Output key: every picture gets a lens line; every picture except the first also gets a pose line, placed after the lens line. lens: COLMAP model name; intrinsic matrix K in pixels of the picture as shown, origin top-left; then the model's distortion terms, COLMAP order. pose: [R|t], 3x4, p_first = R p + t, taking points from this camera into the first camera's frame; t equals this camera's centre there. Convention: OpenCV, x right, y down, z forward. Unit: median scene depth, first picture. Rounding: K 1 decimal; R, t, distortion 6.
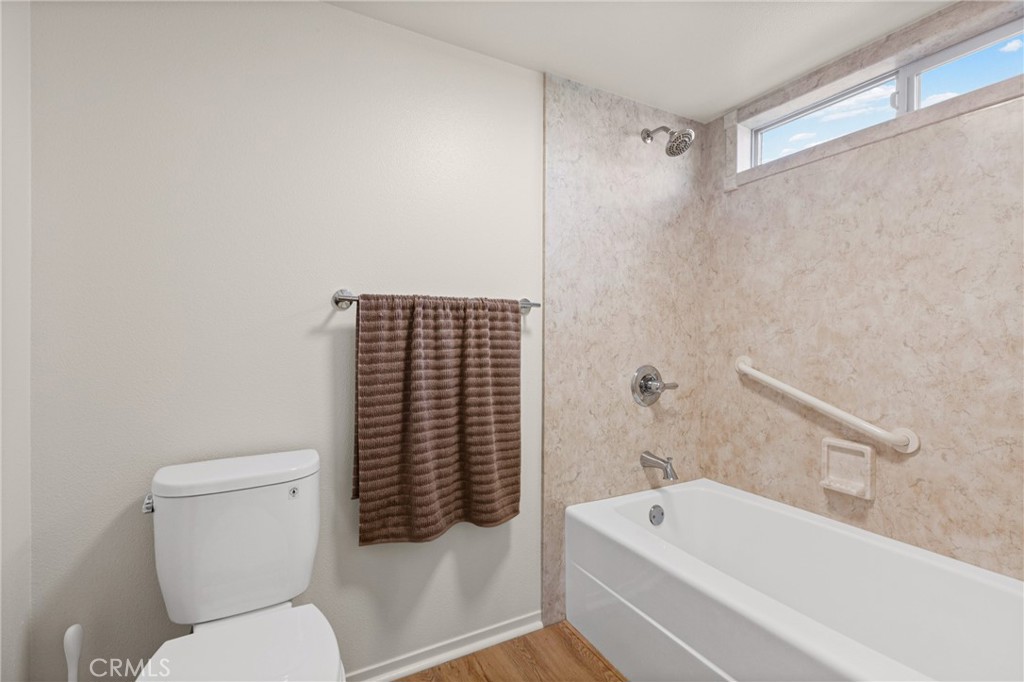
lens RADIAL K [[471.6, 0, 501.1], [0, 471.6, 337.9], [0, 0, 1]] dist [-0.002972, -0.000082]
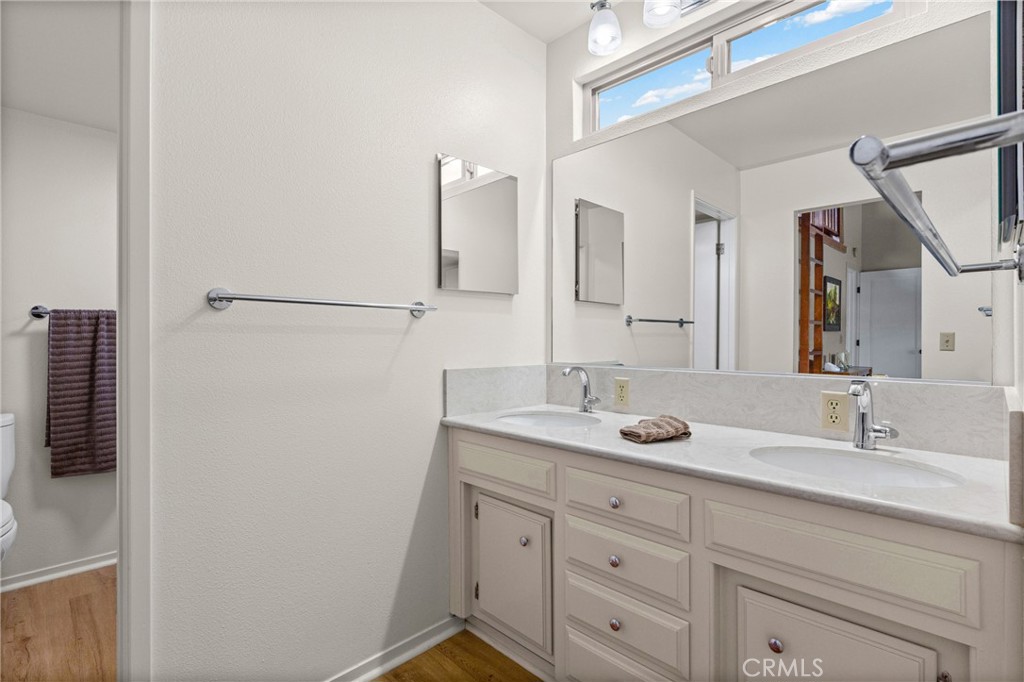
lens RADIAL K [[506.0, 0, 509.9], [0, 506.0, 339.1], [0, 0, 1]] dist [0.002656, 0.003446]
pose [[0.962709, -0.006914, 0.270451, 0.658496], [0.008941, 0.999940, -0.006264, 0.024982], [-0.270391, 0.008448, 0.962713, -0.936962]]
